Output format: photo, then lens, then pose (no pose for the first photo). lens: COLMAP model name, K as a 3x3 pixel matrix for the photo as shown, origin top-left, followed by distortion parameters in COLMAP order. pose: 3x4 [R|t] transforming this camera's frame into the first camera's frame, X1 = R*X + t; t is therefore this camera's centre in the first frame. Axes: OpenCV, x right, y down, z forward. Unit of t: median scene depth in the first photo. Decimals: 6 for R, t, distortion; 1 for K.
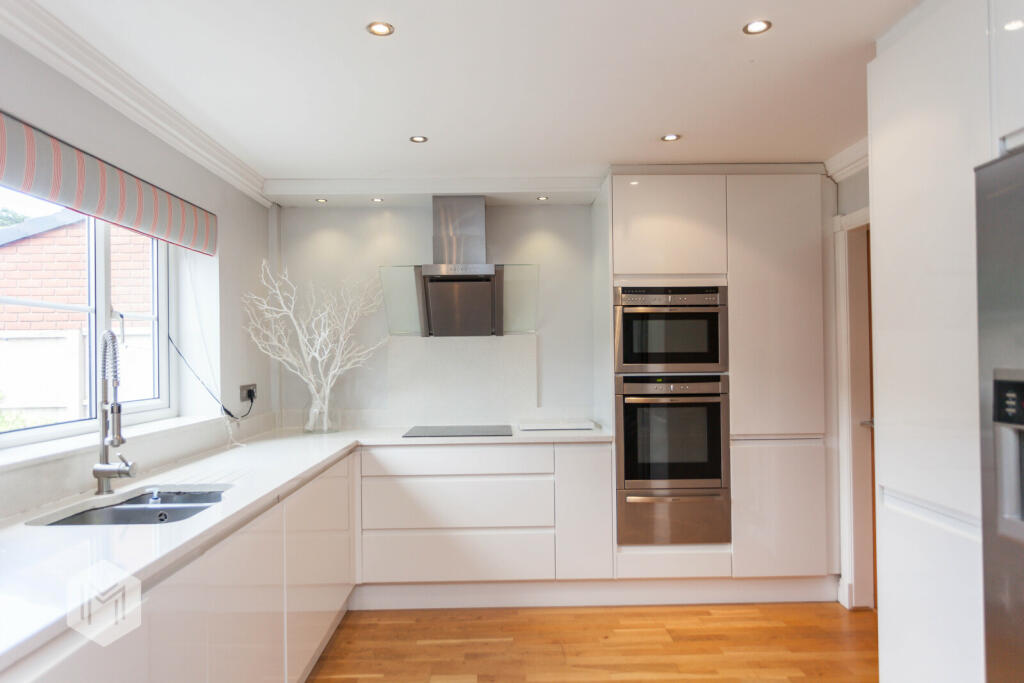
lens RADIAL K [[660.2, 0, 511.0], [0, 660.2, 350.6], [0, 0, 1]] dist [0.006691, 0.003644]
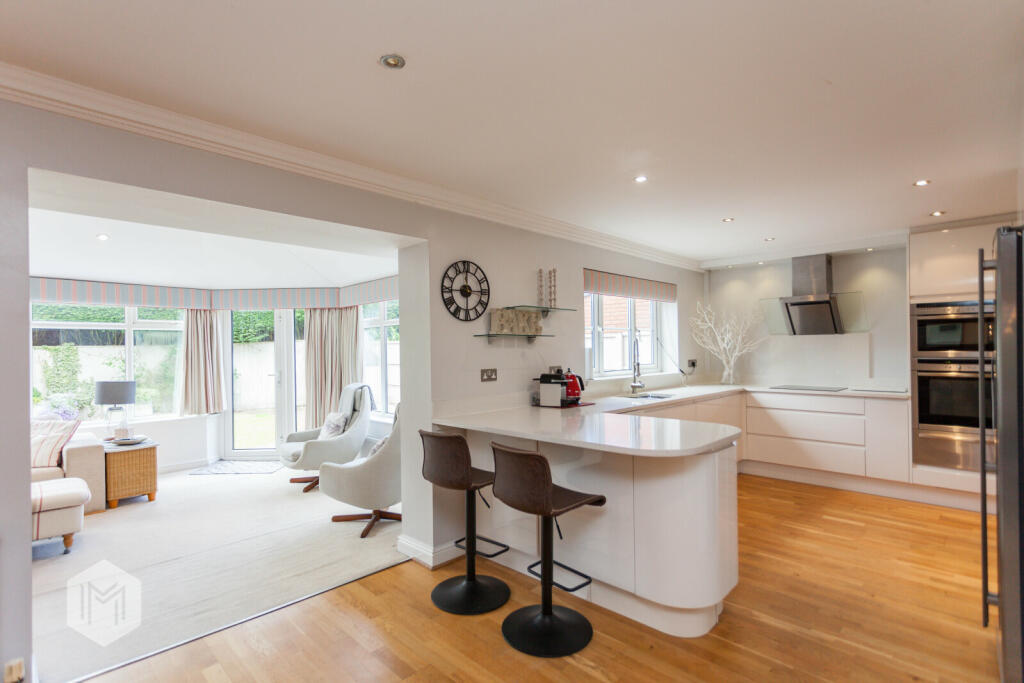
lens RADIAL K [[487.2, 0, 506.5], [0, 487.2, 347.5], [0, 0, 1]] dist [0.000785, 0.002139]
pose [[0.697836, 0.002608, -0.716253, 0.323671], [0.006852, 0.999923, 0.010317, -0.008784], [0.716225, -0.012107, 0.697765, -0.549339]]
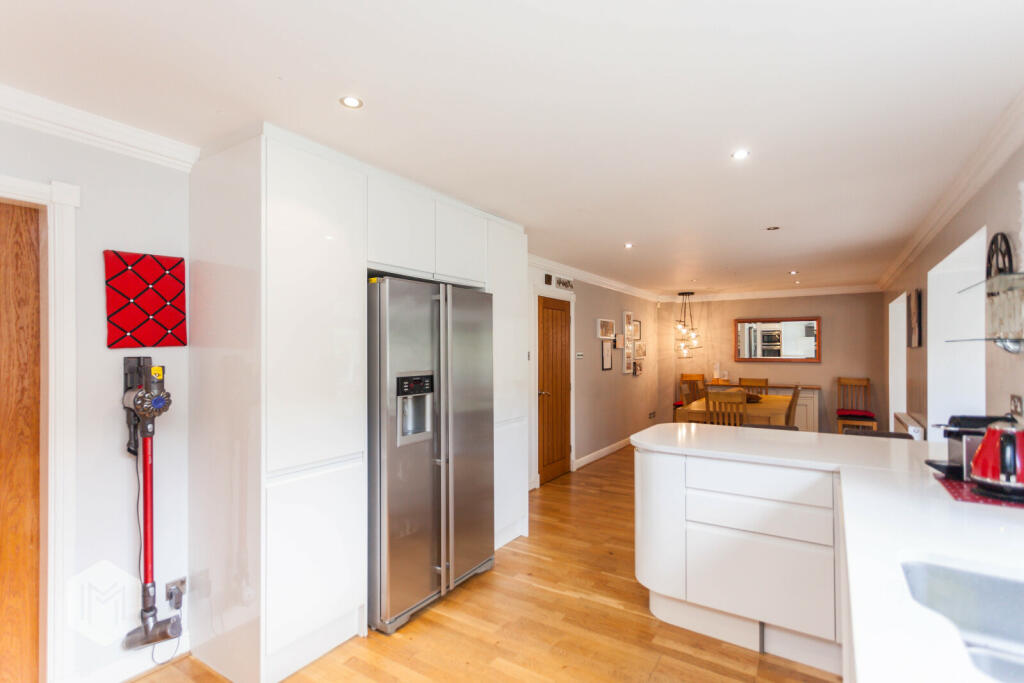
lens RADIAL K [[487.2, 0, 512.0], [0, 487.2, 348.1], [0, 0, 1]] dist [0.000785, 0.002139]
pose [[-0.832569, 0.020007, 0.553560, -0.206872], [0.010755, 0.999743, -0.019958, -0.007211], [-0.553817, -0.010662, -0.832570, 0.902542]]
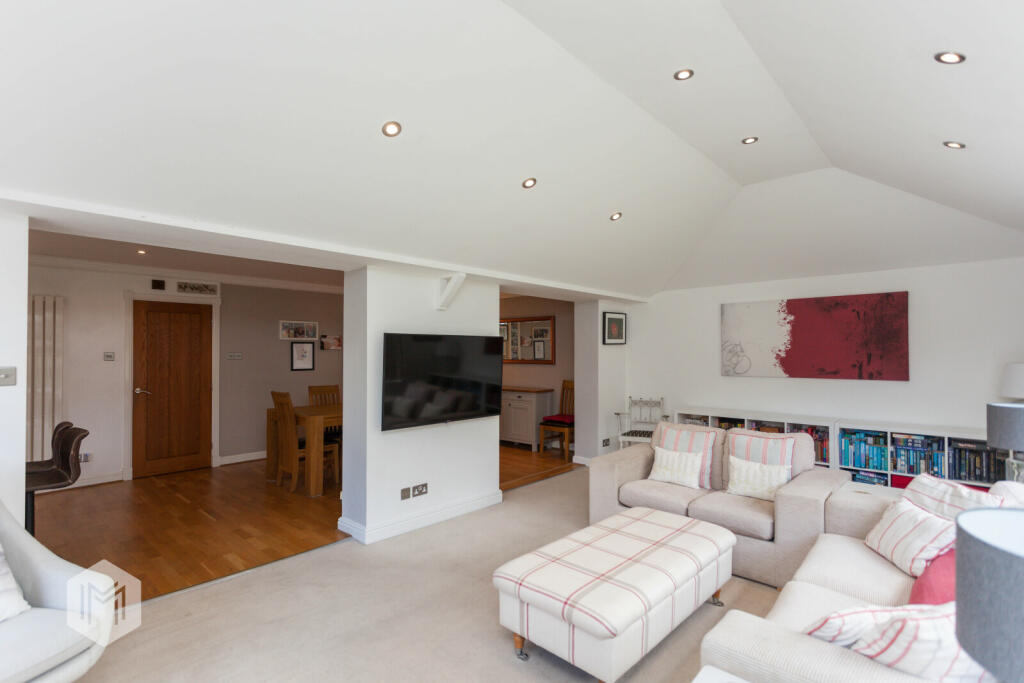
lens RADIAL K [[487.2, 0, 510.0], [0, 487.2, 337.6], [0, 0, 1]] dist [0.000785, 0.002139]
pose [[-0.730197, 0.033235, 0.682428, -1.412081], [0.007447, 0.999144, -0.040690, -0.001083], [-0.683196, -0.024629, -0.729820, -0.037480]]
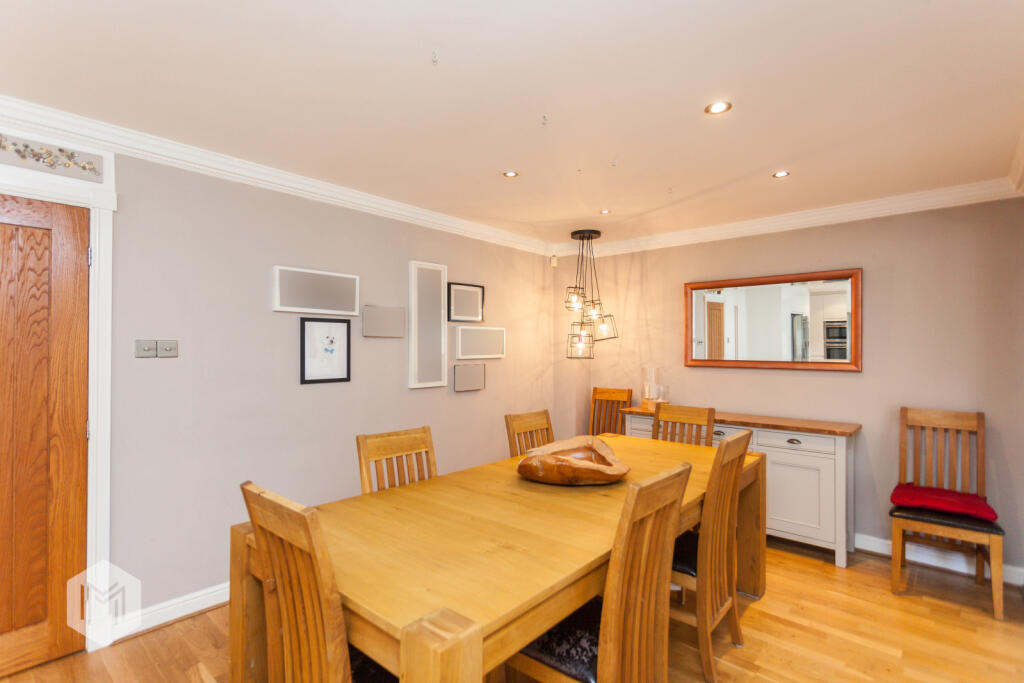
lens RADIAL K [[487.2, 0, 511.5], [0, 487.2, 348.8], [0, 0, 1]] dist [0.000785, 0.002139]
pose [[-0.727908, 0.015001, 0.685511, -0.305497], [0.001337, 0.999790, -0.020458, 0.003050], [-0.685673, -0.013975, -0.727775, -0.490277]]
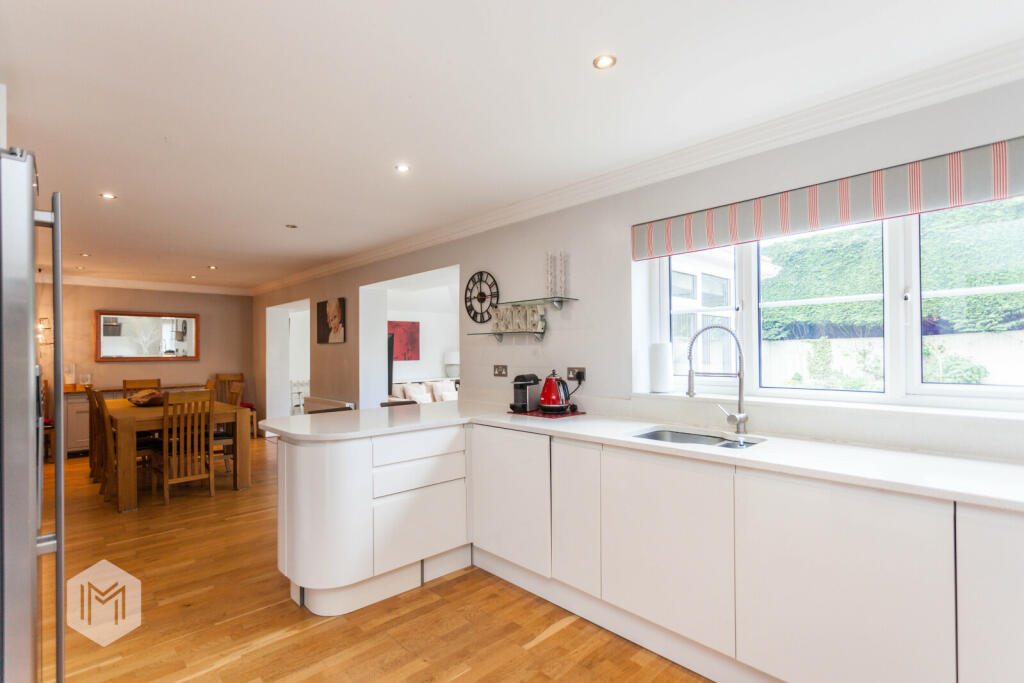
lens RADIAL K [[487.2, 0, 508.3], [0, 487.2, 347.8], [0, 0, 1]] dist [0.000785, 0.002139]
pose [[-0.737155, 0.017290, -0.675503, 0.297916], [0.024256, 0.999705, -0.000881, 0.007616], [0.675288, -0.017035, -0.737357, 0.858009]]
